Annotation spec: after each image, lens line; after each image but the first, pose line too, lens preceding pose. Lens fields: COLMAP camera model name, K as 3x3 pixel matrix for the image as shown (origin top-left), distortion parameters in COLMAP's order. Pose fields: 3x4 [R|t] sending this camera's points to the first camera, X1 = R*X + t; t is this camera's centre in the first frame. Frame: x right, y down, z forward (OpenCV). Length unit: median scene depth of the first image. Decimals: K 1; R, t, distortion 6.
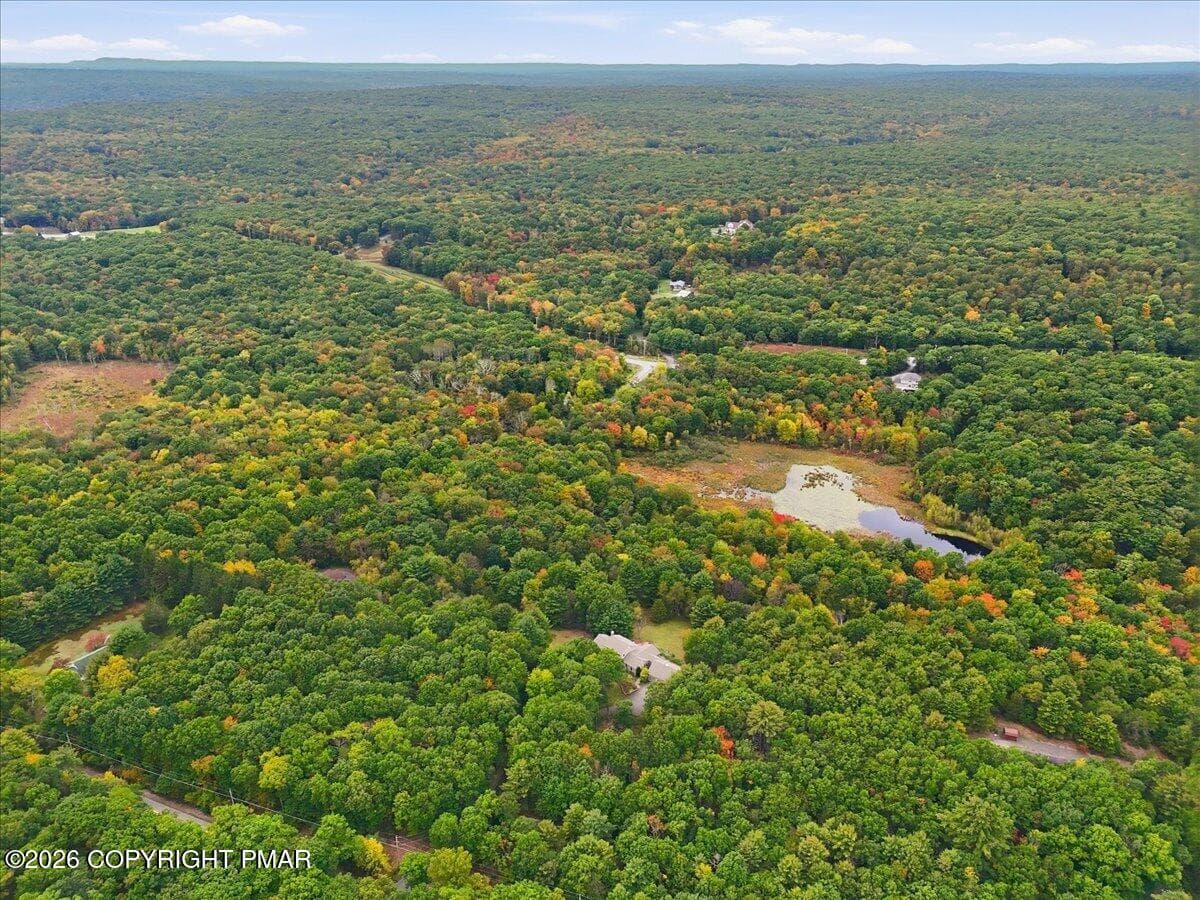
lens RADIAL K [[913.4, 0, 600.0], [0, 913.4, 450.0], [0, 0, 1]] dist [0.066564, -0.058995]
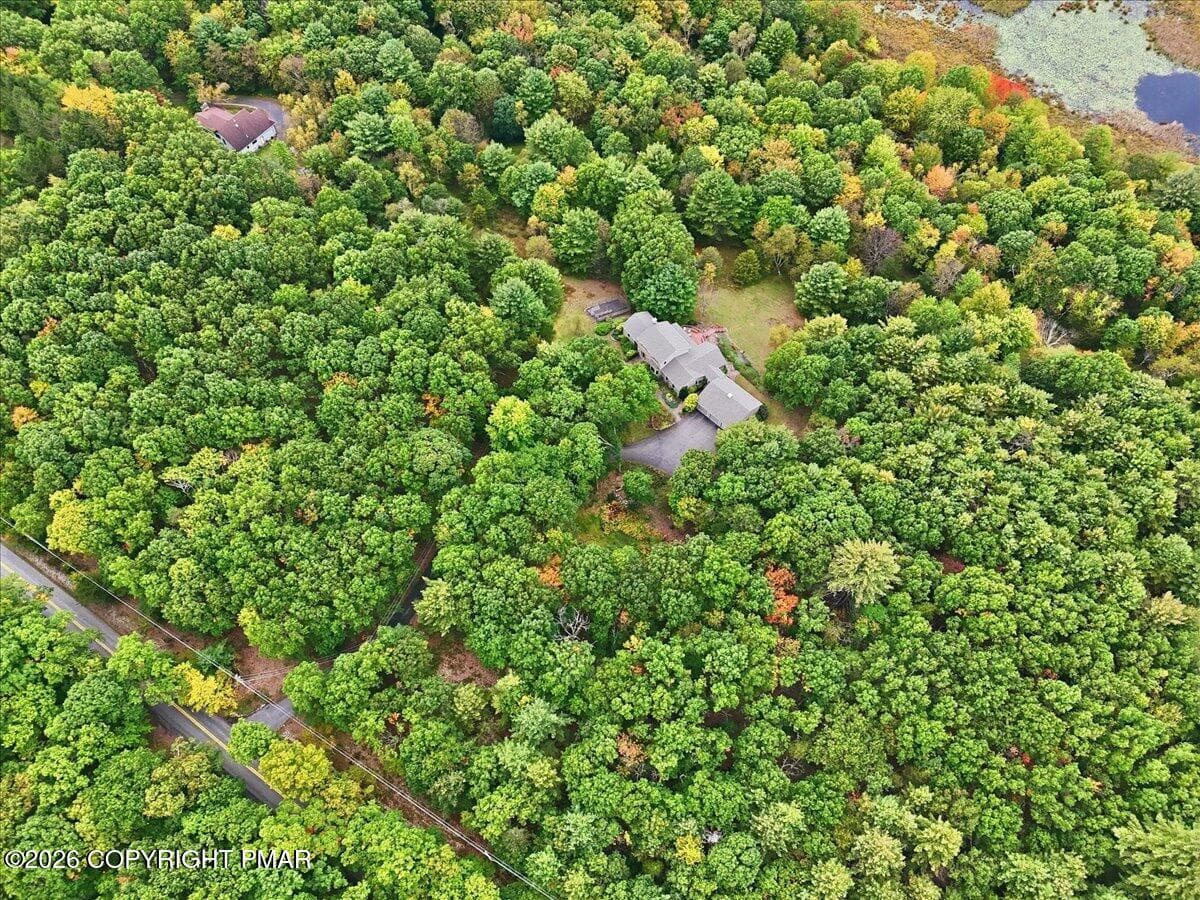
lens RADIAL K [[913.4, 0, 600.0], [0, 913.4, 450.0], [0, 0, 1]] dist [0.066564, -0.058995]
pose [[0.982373, 0.164342, -0.089075, 0.046955], [-0.082798, 0.809773, 0.580872, -0.081275], [0.167592, -0.563258, 0.809107, 0.463715]]
